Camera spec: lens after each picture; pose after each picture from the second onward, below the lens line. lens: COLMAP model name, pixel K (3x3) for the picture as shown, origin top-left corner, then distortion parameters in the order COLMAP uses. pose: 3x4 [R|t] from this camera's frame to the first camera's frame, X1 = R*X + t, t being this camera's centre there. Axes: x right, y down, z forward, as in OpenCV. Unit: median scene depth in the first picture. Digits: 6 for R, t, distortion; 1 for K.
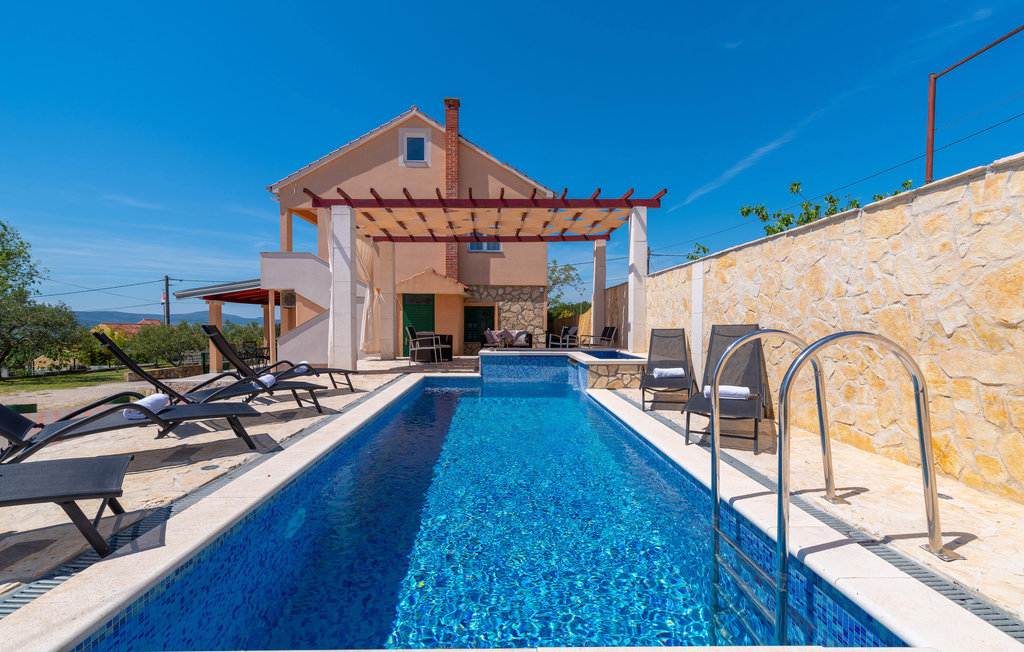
lens RADIAL K [[447.5, 0, 499.3], [0, 447.5, 318.3], [0, 0, 1]] dist [0.007957, 0.000241]
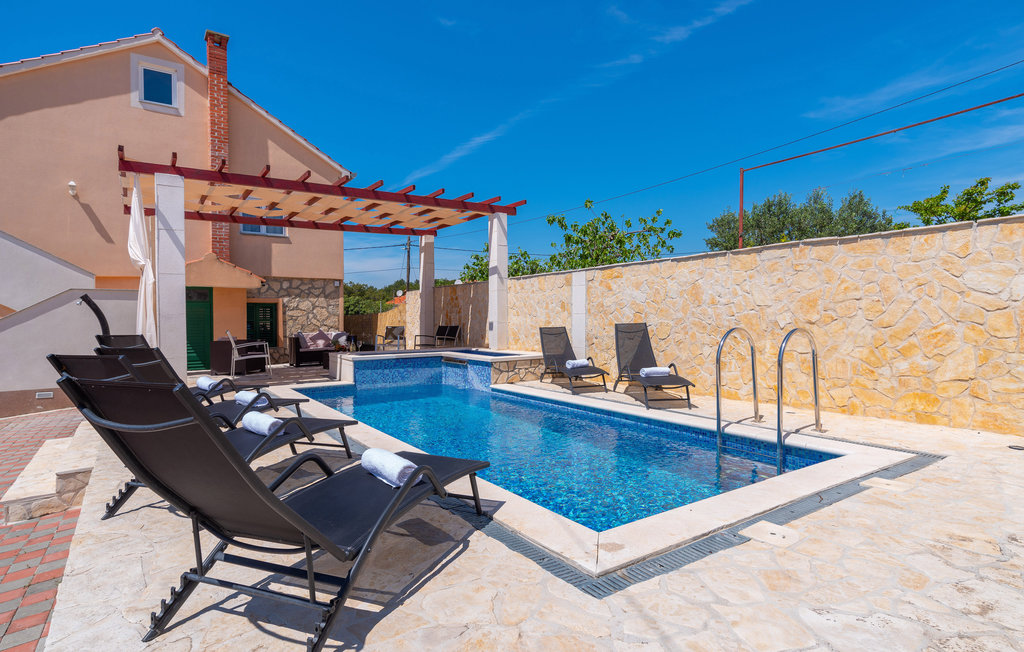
lens RADIAL K [[538.7, 0, 500.0], [0, 538.7, 311.8], [0, 0, 1]] dist [0.001614, -0.000725]
pose [[0.840472, -0.005220, 0.541831, -0.204802], [0.007401, 0.999971, -0.001846, -0.006091], [-0.541805, 0.005562, 0.840486, -0.039840]]
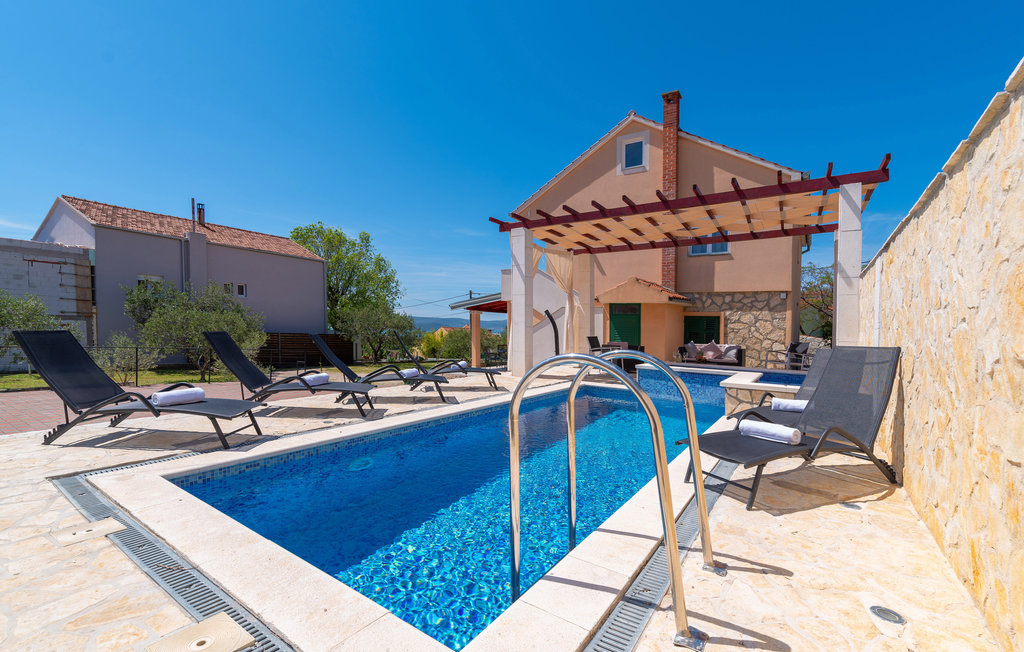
lens RADIAL K [[453.7, 0, 481.1], [0, 453.7, 324.2], [0, 0, 1]] dist [0.015099, 0.000102]
pose [[0.802379, 0.014020, -0.596651, 0.148787], [-0.017836, 0.999841, -0.000491, -0.002649], [0.596549, 0.011036, 0.802501, 0.011845]]
